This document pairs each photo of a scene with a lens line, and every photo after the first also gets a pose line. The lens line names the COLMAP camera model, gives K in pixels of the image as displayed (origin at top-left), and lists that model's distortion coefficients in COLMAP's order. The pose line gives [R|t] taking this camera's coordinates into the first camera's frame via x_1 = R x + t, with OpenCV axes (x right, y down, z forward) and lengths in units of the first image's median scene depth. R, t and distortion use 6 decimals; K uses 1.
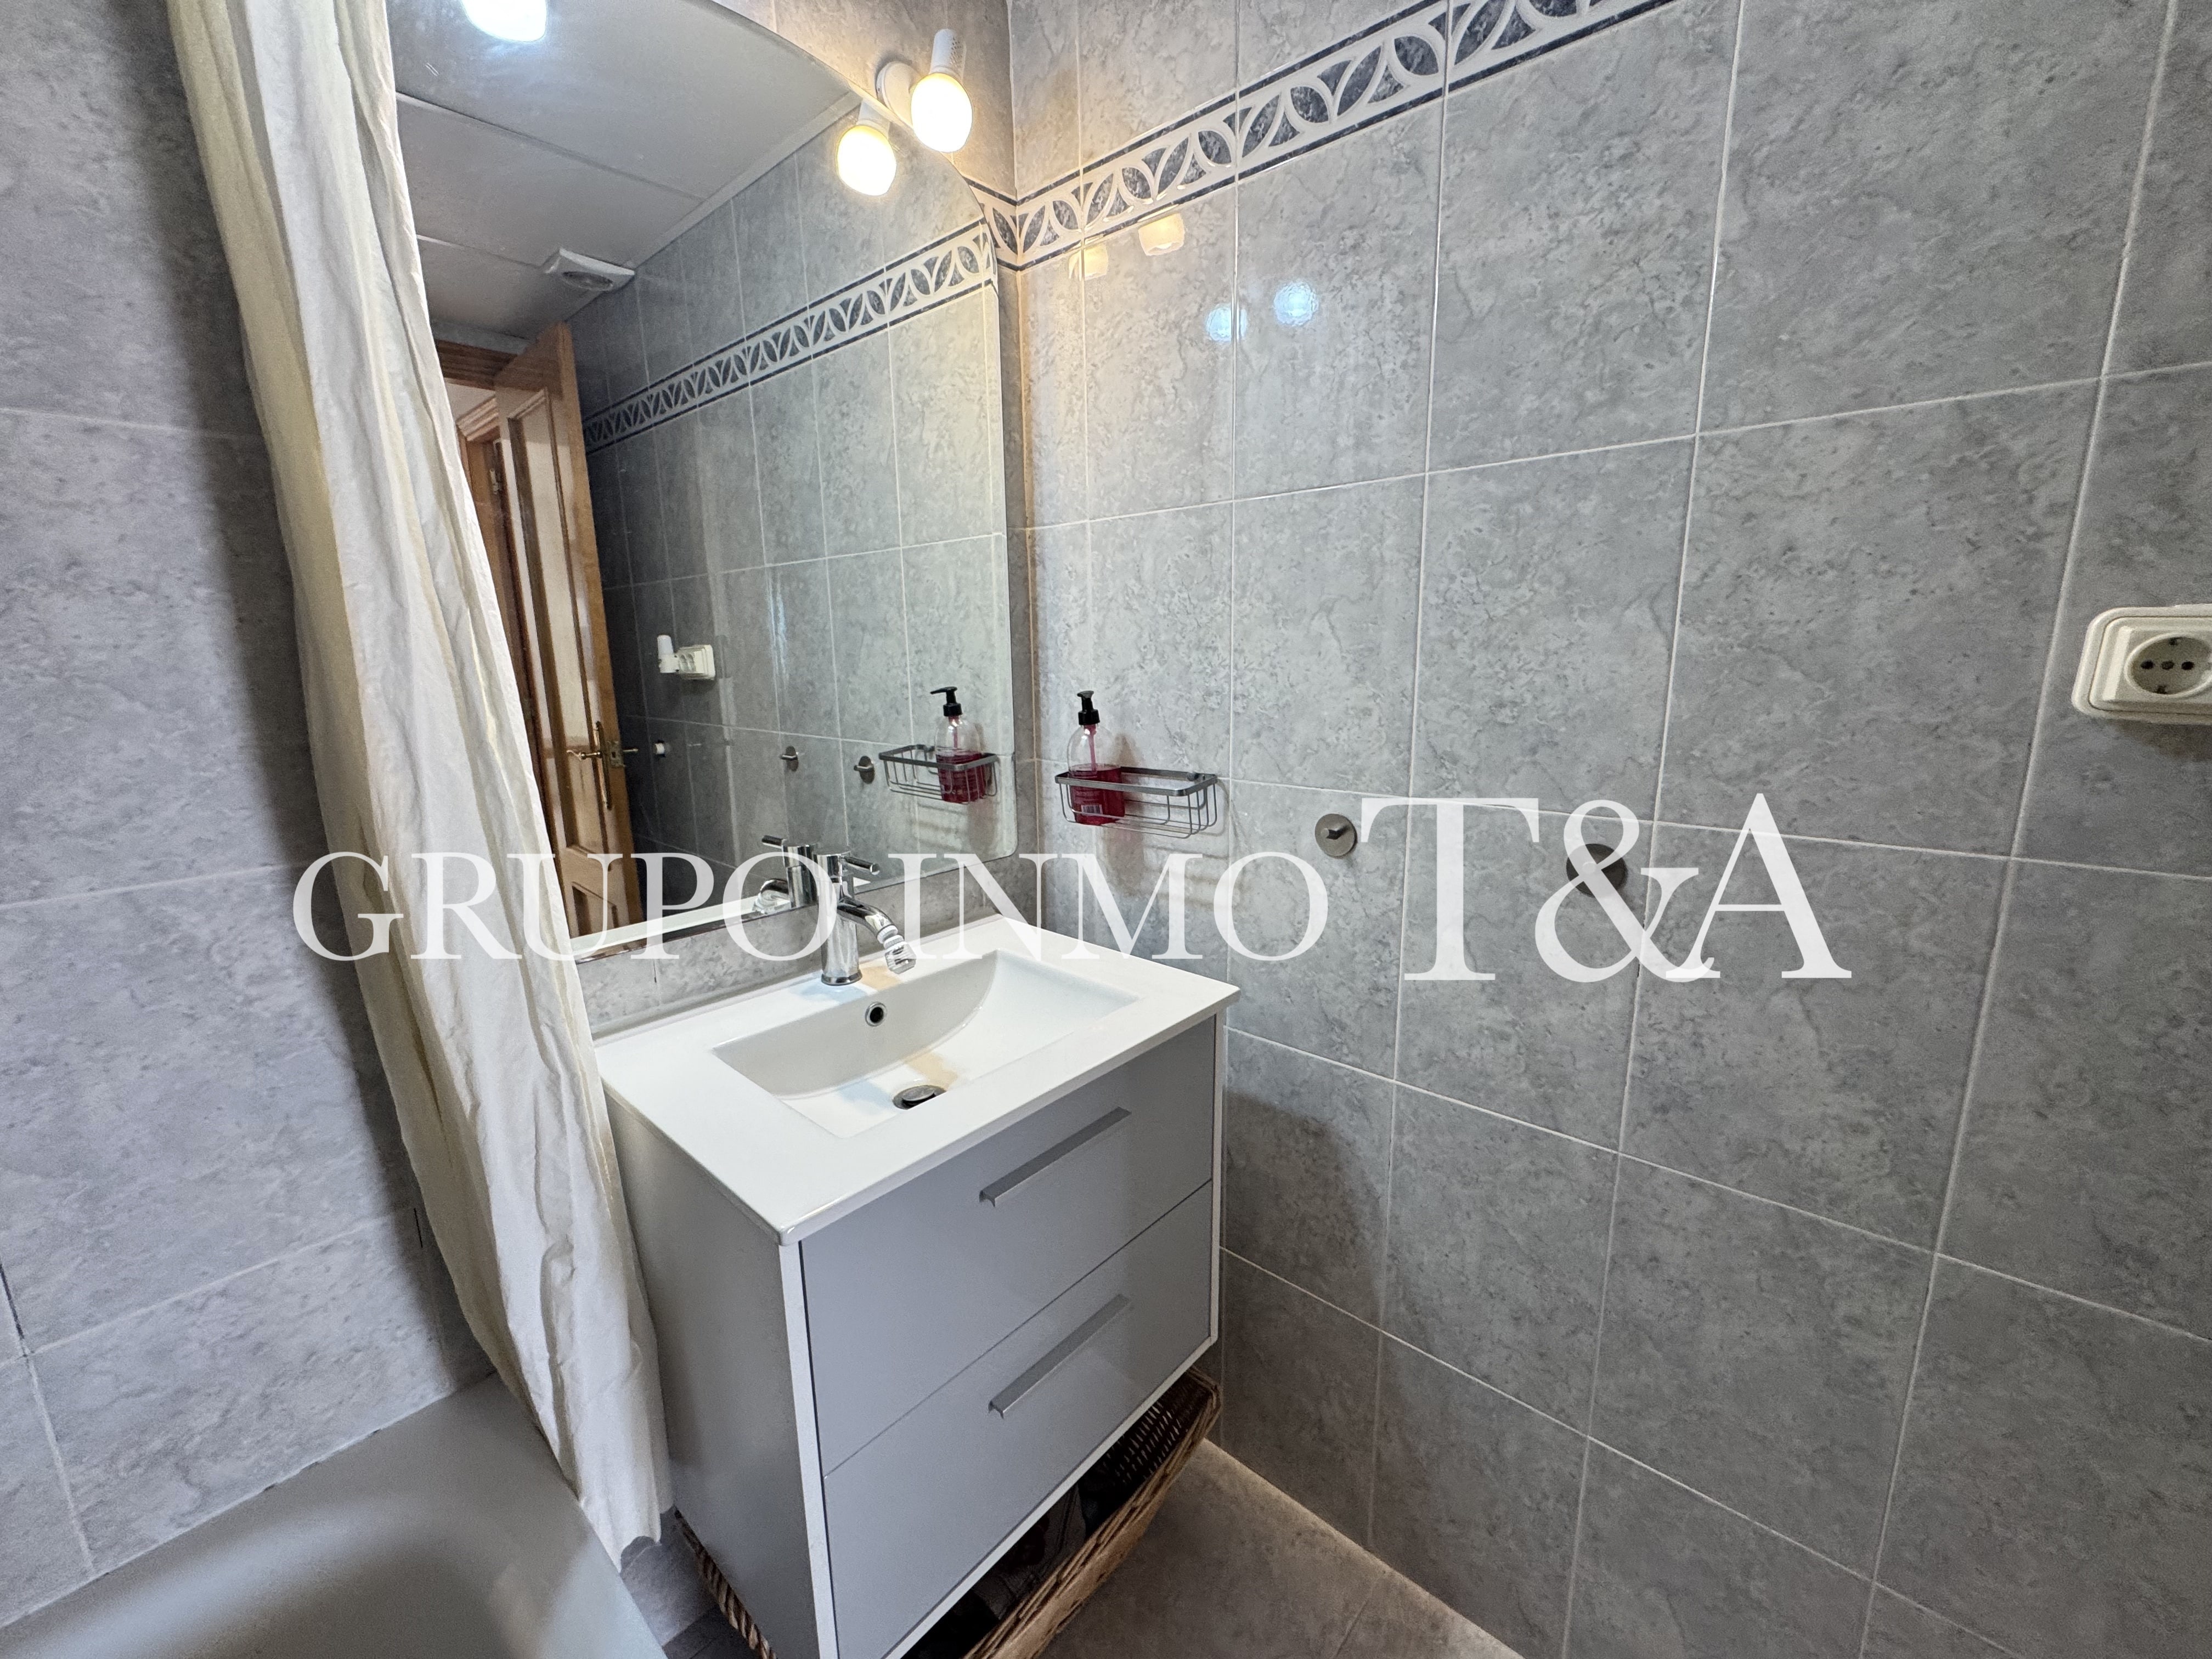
lens RADIAL K [[880.5, 0, 1102.7], [0, 880.5, 823.6], [0, 0, 1]] dist [-0.003904, 0.000599]
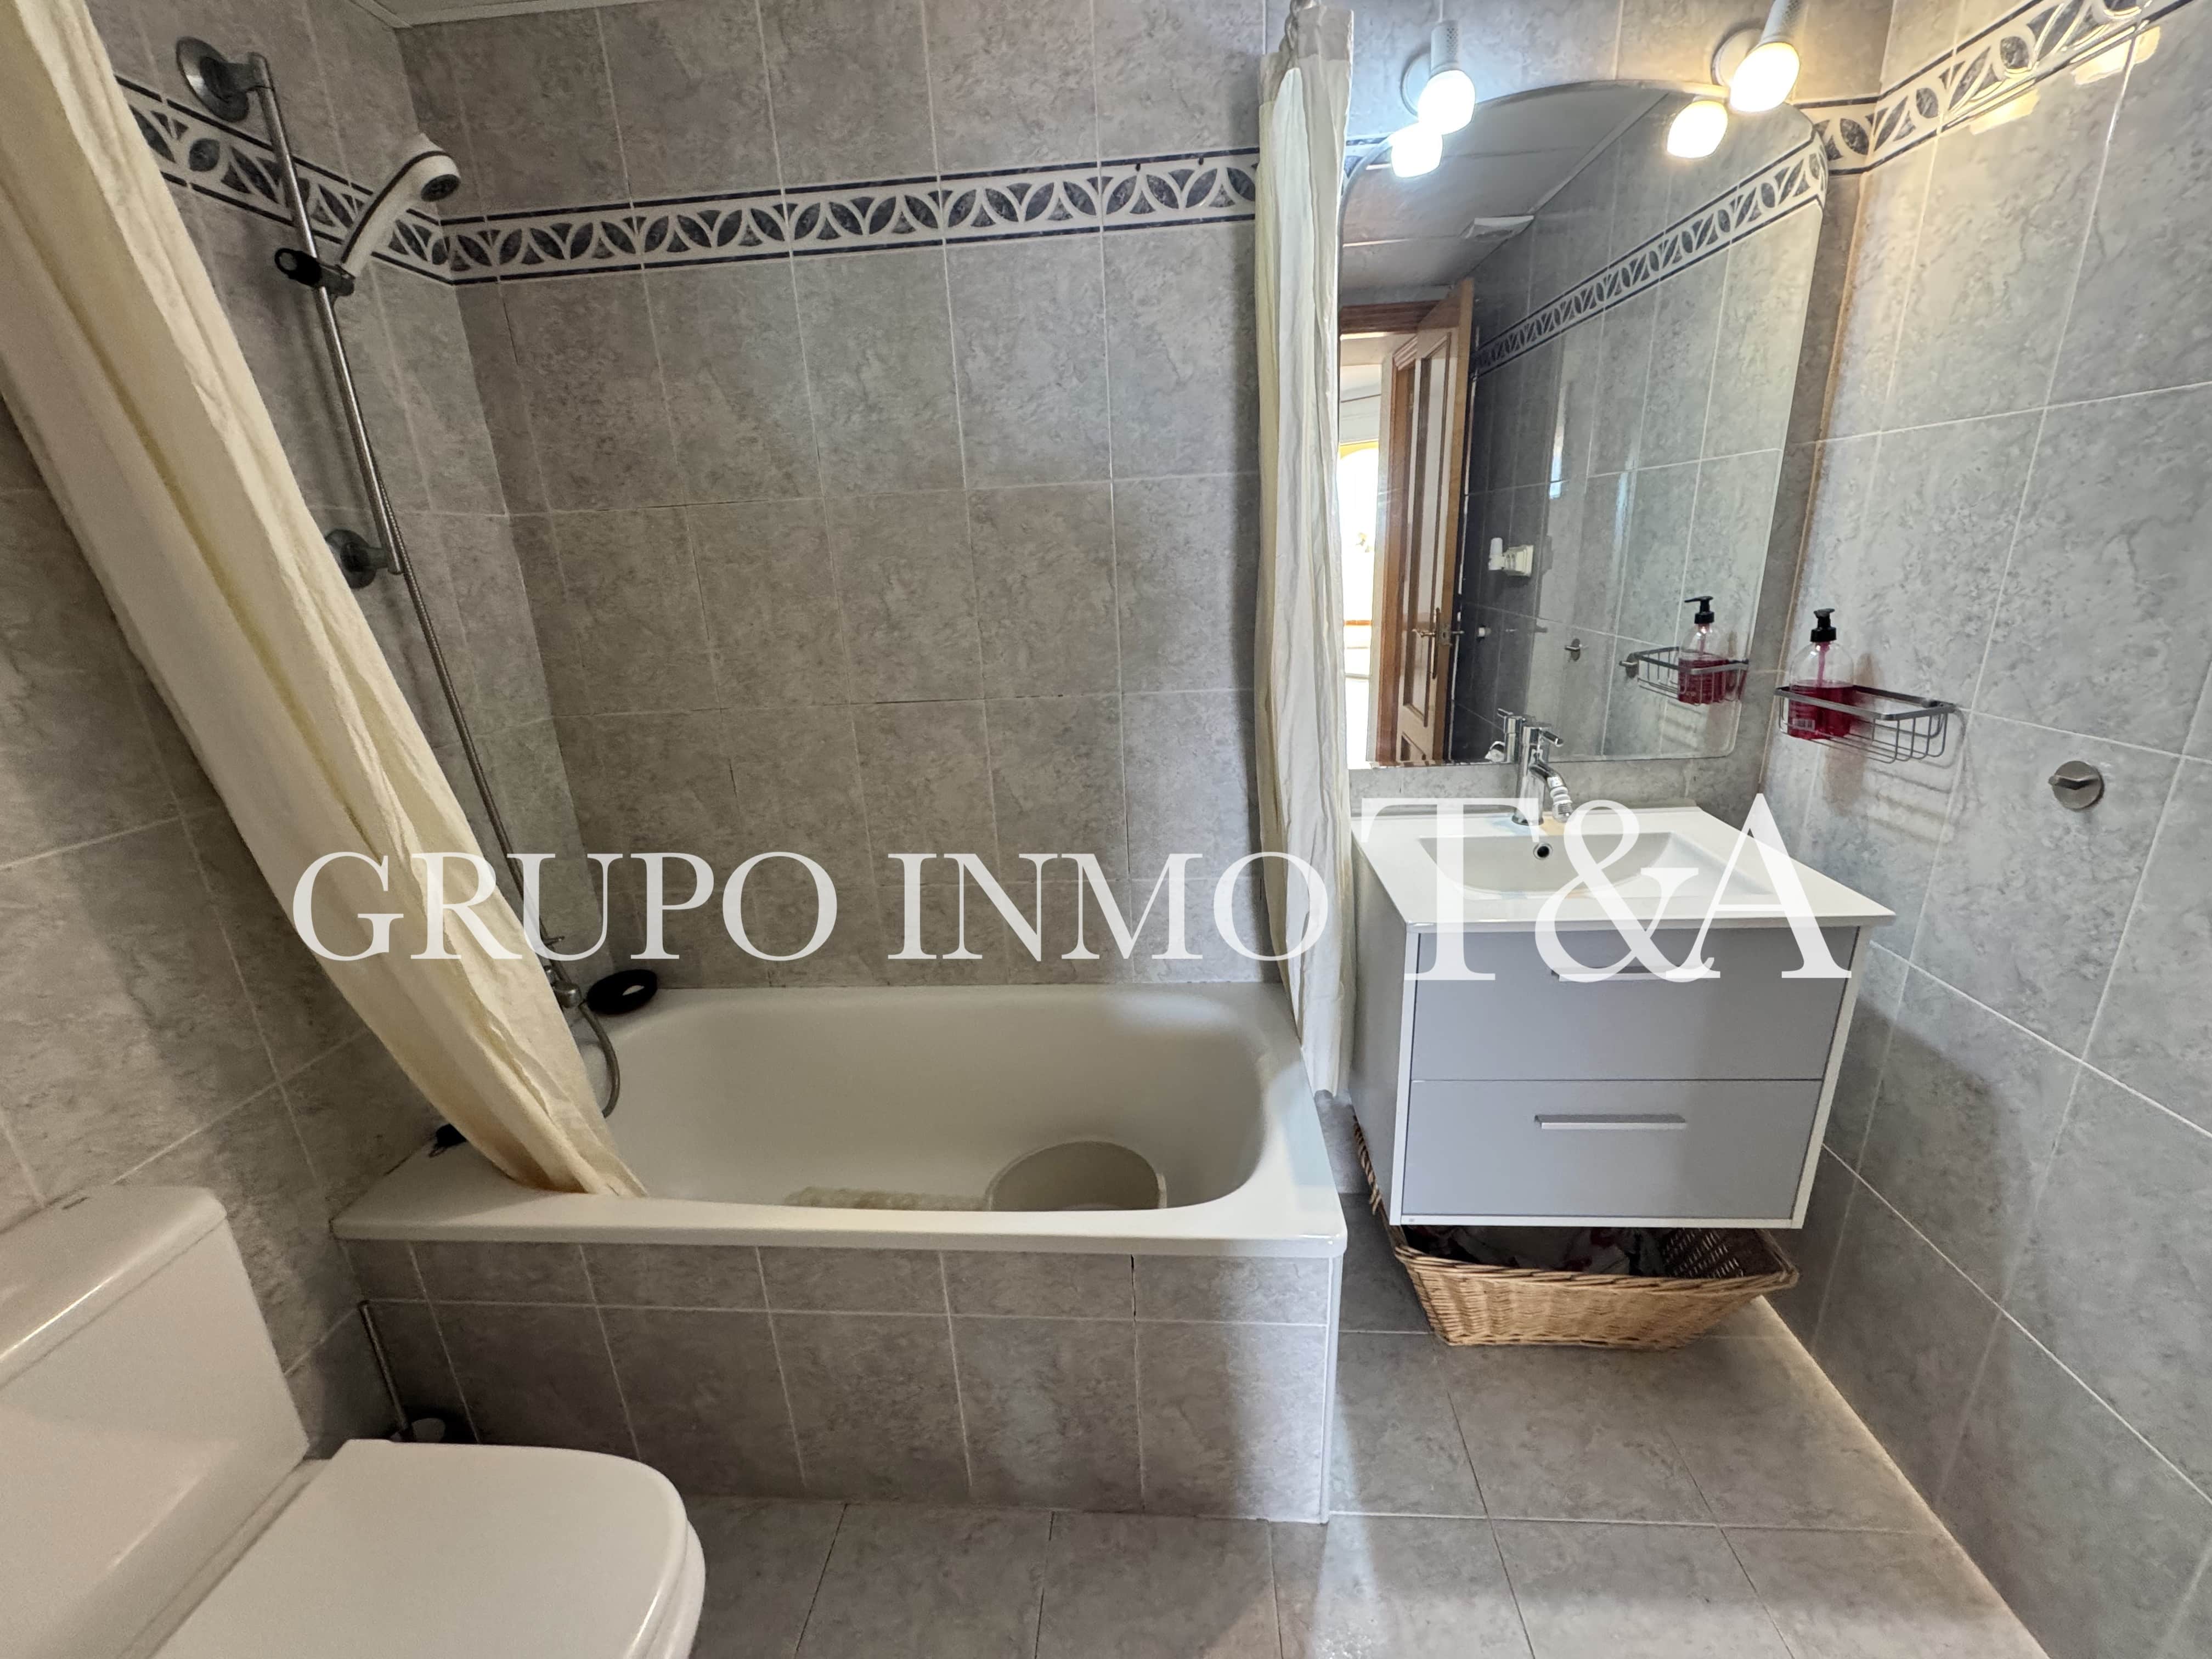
lens RADIAL K [[880.5, 0, 1108.6], [0, 880.5, 822.7], [0, 0, 1]] dist [-0.003904, 0.000599]
pose [[0.612950, 0.224546, -0.757543, 0.313031], [-0.118284, 0.974041, 0.193011, -0.005293], [0.781218, -0.028701, 0.623599, -0.320493]]
